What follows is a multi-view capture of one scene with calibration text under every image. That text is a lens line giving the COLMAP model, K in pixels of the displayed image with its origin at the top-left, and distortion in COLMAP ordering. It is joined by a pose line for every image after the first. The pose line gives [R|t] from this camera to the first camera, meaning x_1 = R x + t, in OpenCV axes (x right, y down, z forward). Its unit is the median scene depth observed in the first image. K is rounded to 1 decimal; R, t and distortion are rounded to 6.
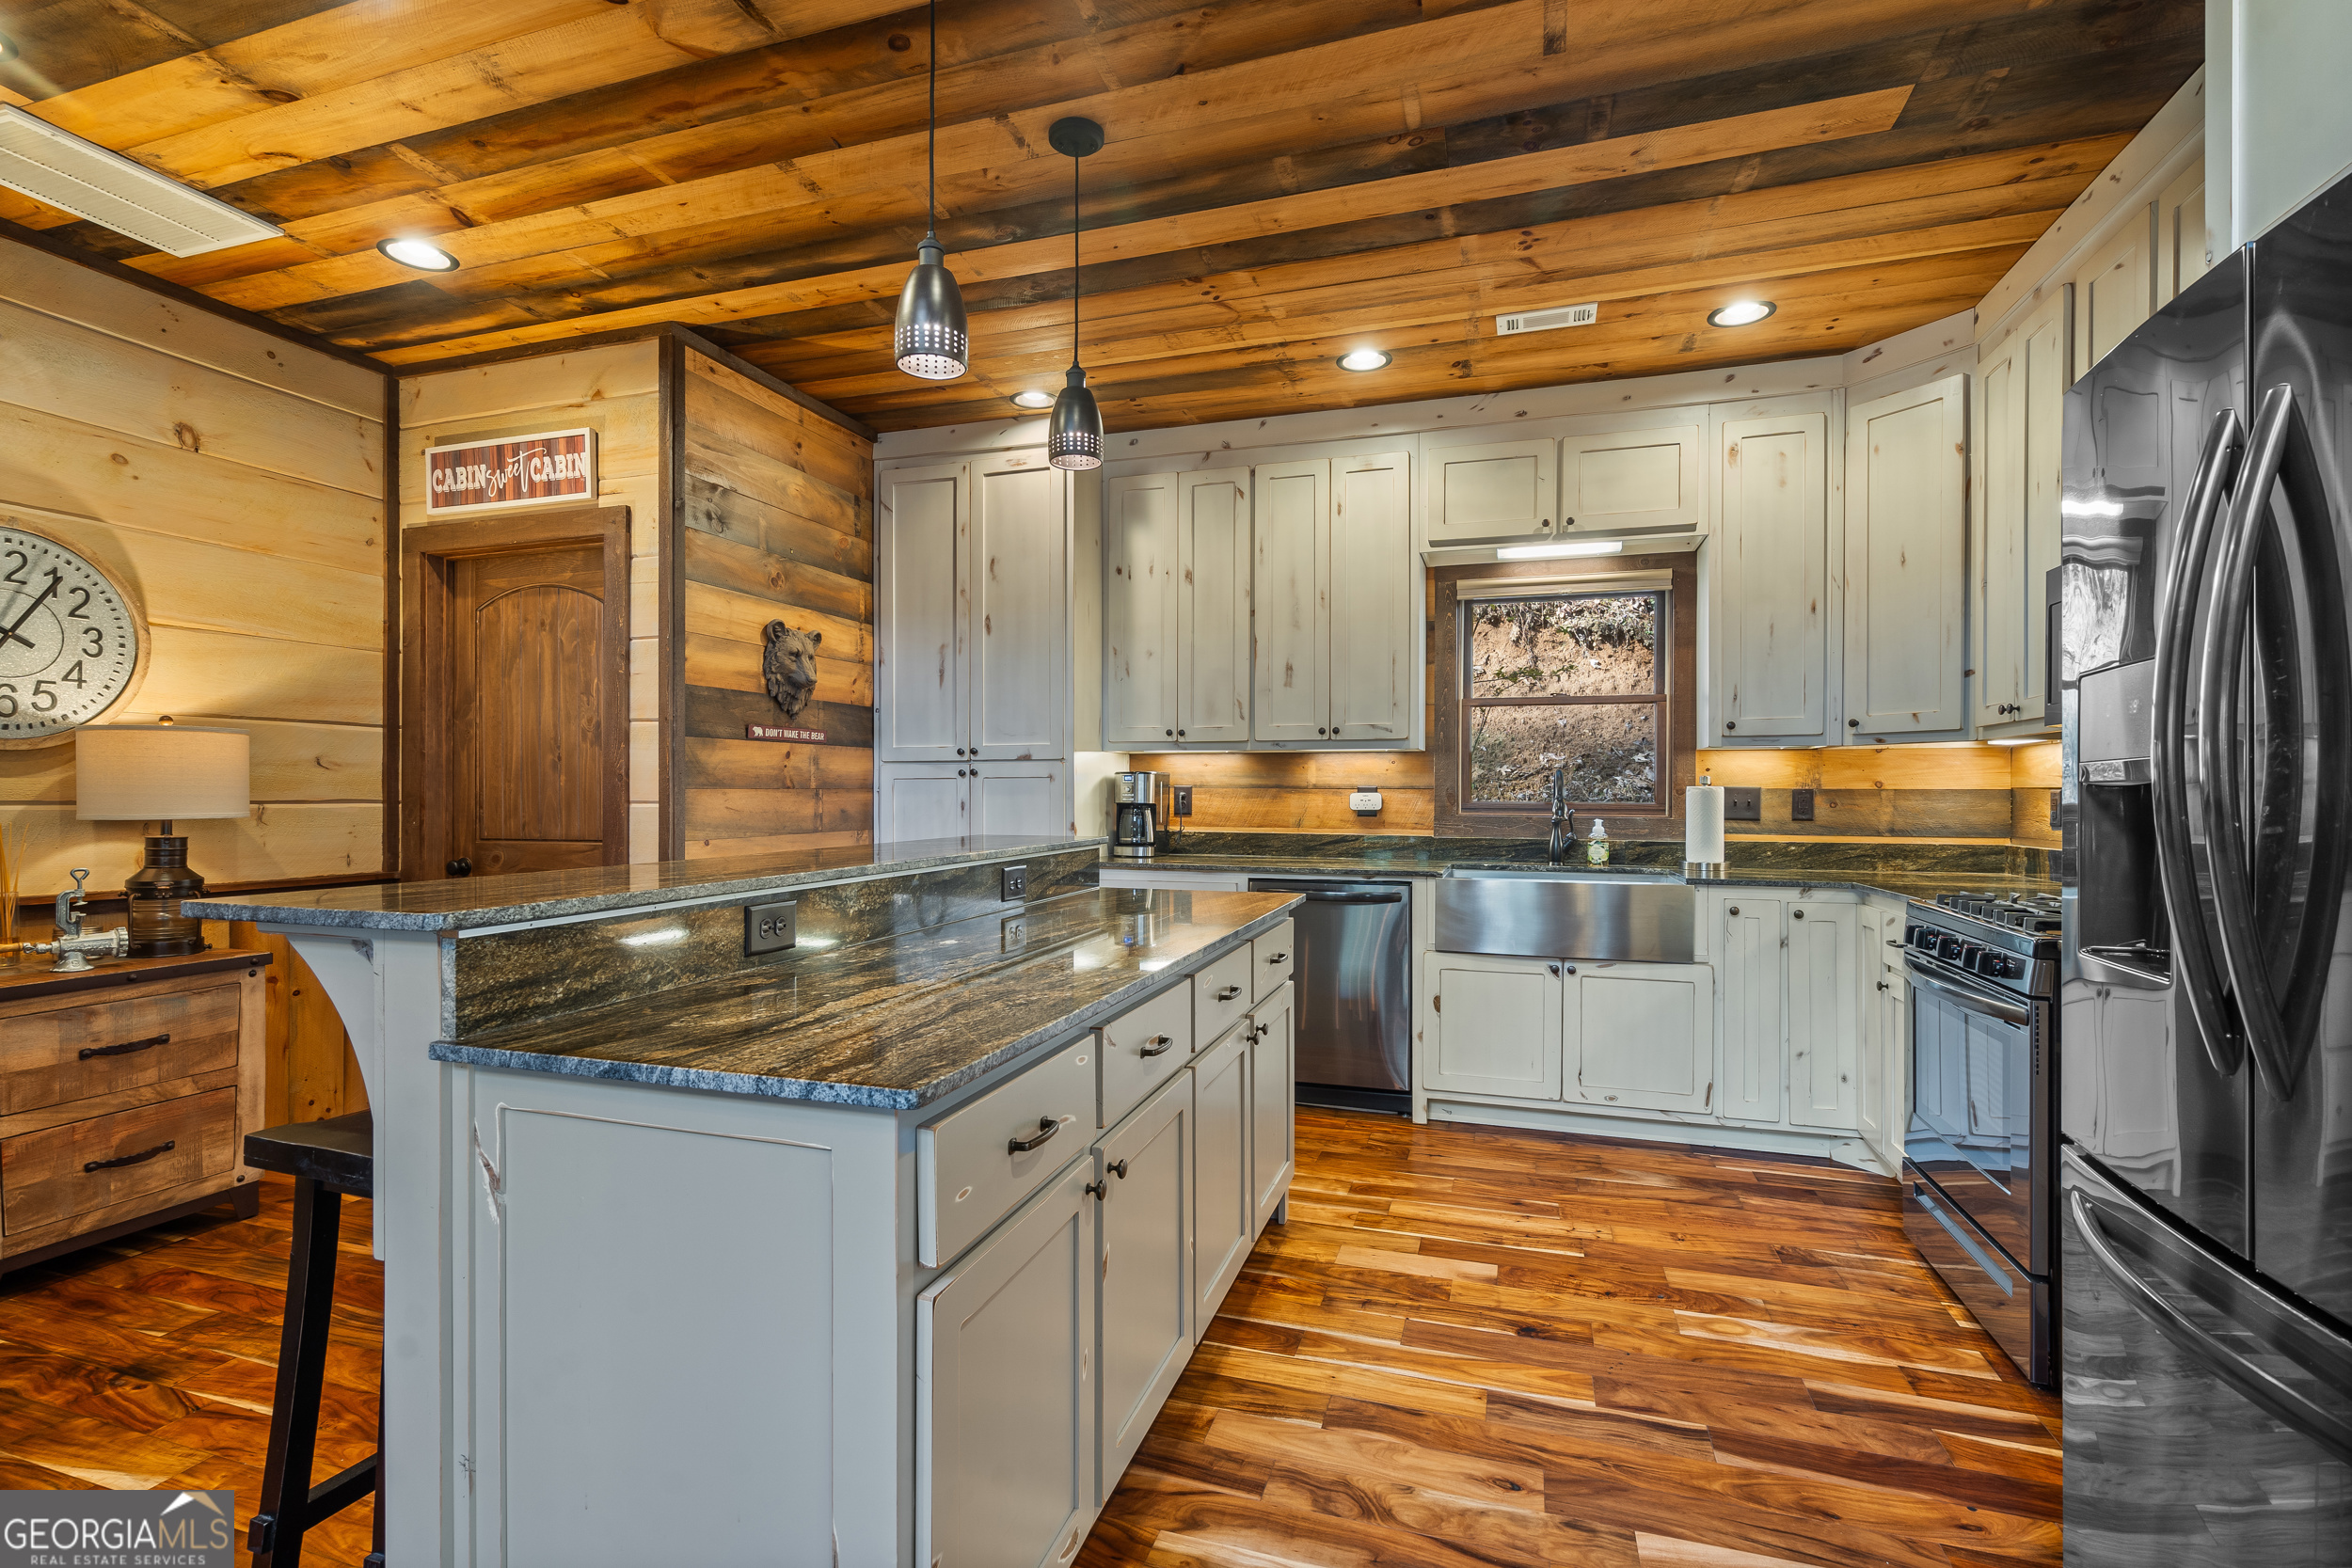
lens RADIAL K [[1075.1, 0, 1167.2], [0, 1075.1, 795.8], [0, 0, 1]] dist [-0.006293, 0.002603]
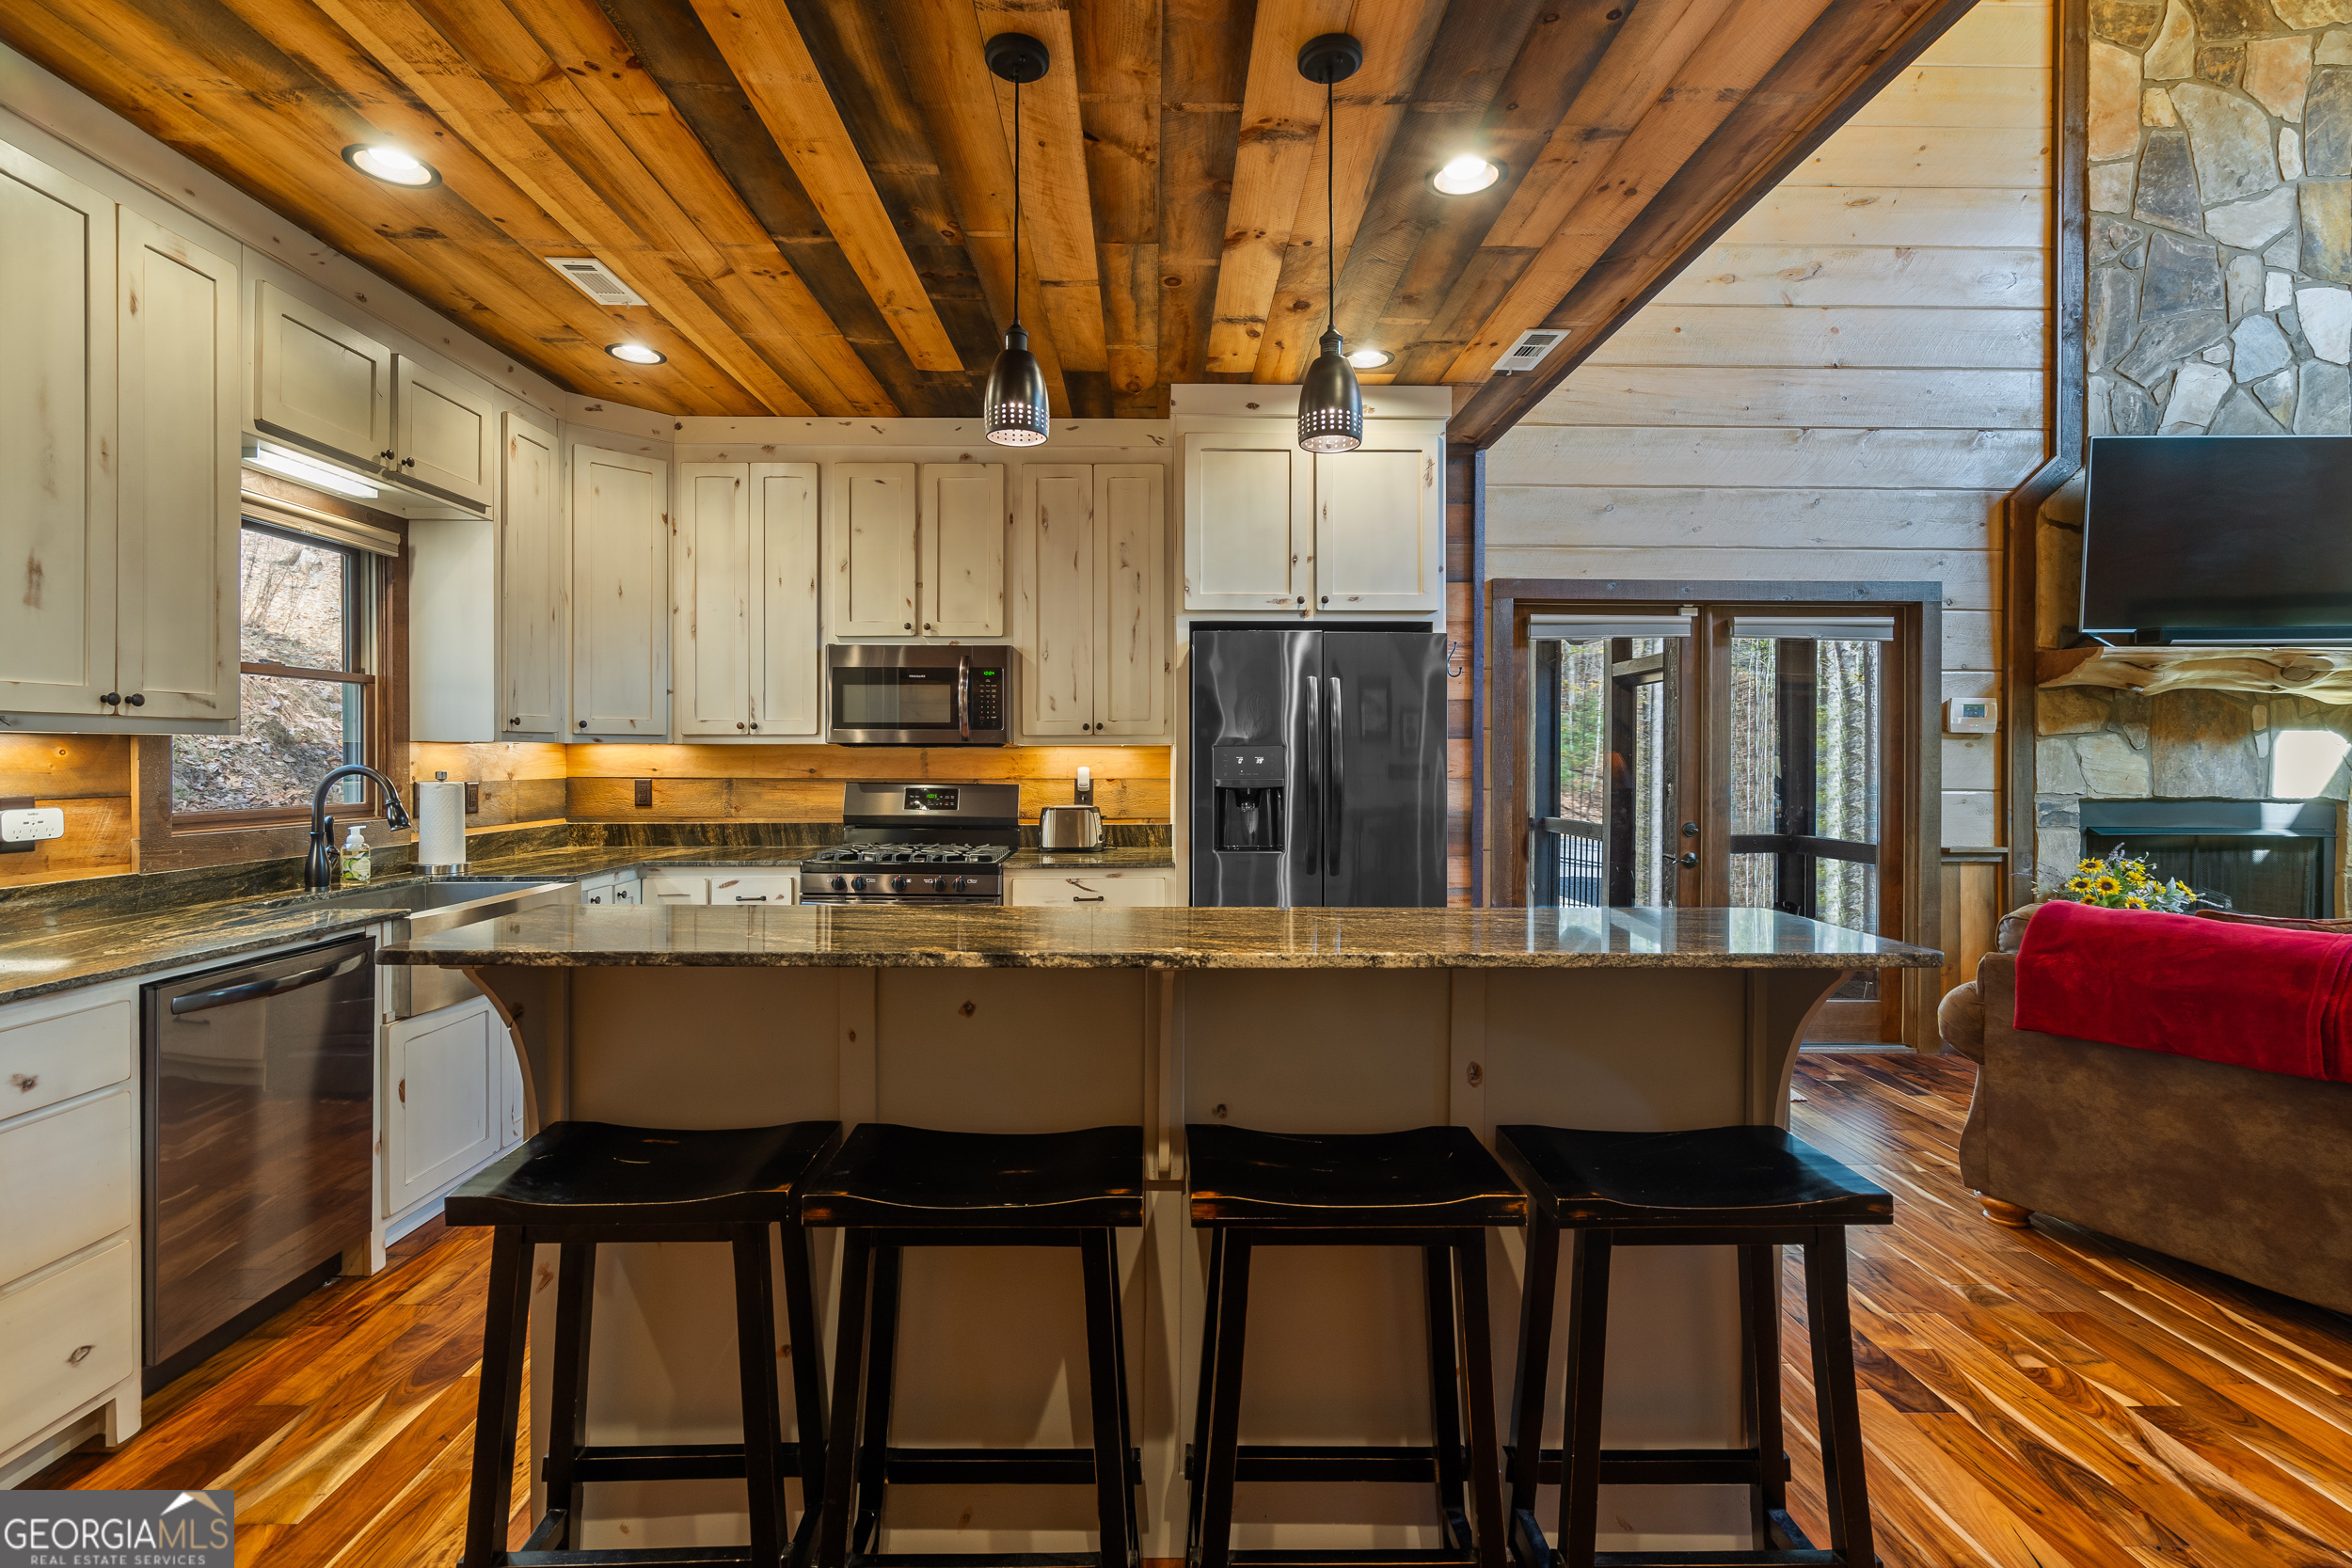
lens RADIAL K [[1075.1, 0, 1161.5], [0, 1075.1, 763.3], [0, 0, 1]] dist [-0.006293, 0.002603]
pose [[-0.327922, -0.011880, 0.944630, -0.613542], [0.000596, 0.999918, 0.012782, -0.038832], [-0.944705, 0.004754, -0.327888, 0.765258]]
